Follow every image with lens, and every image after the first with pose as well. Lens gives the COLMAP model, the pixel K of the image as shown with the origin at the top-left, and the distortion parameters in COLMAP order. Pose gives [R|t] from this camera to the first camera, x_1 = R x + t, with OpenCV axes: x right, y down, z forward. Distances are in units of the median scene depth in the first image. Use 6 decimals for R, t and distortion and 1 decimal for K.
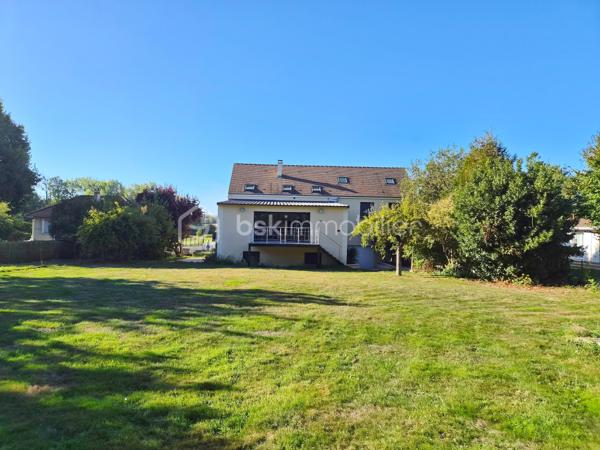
lens RADIAL K [[397.1, 0, 300.0], [0, 397.1, 225.0], [0, 0, 1]] dist [0.006278, 0.001117]
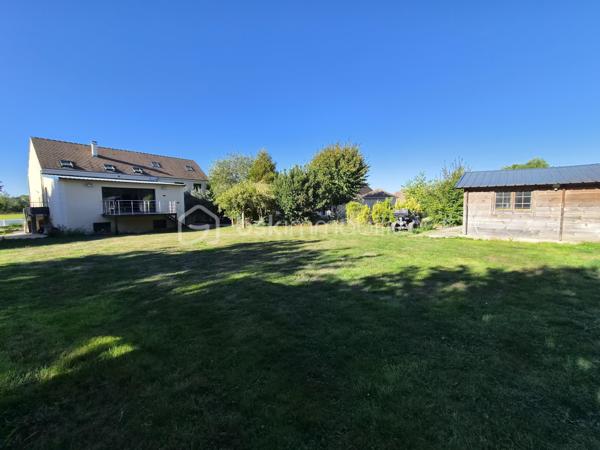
lens RADIAL K [[243.8, 0, 300.0], [0, 243.8, 225.0], [0, 0, 1]] dist [-0.000218, -0.000001]
pose [[0.646101, -0.090750, 0.757838, -0.246838], [0.007571, 0.993619, 0.112530, -0.000679], [-0.763215, -0.066968, 0.642665, 0.104973]]
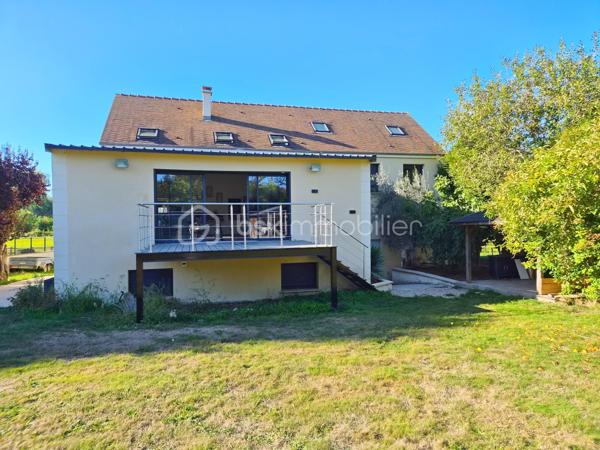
lens RADIAL K [[397.1, 0, 300.0], [0, 397.1, 225.0], [0, 0, 1]] dist [0.006278, 0.001117]
pose [[0.979566, -0.036140, 0.197851, -0.045254], [0.032088, 0.999205, 0.023651, 0.014433], [-0.198549, -0.016820, 0.979947, 0.504096]]
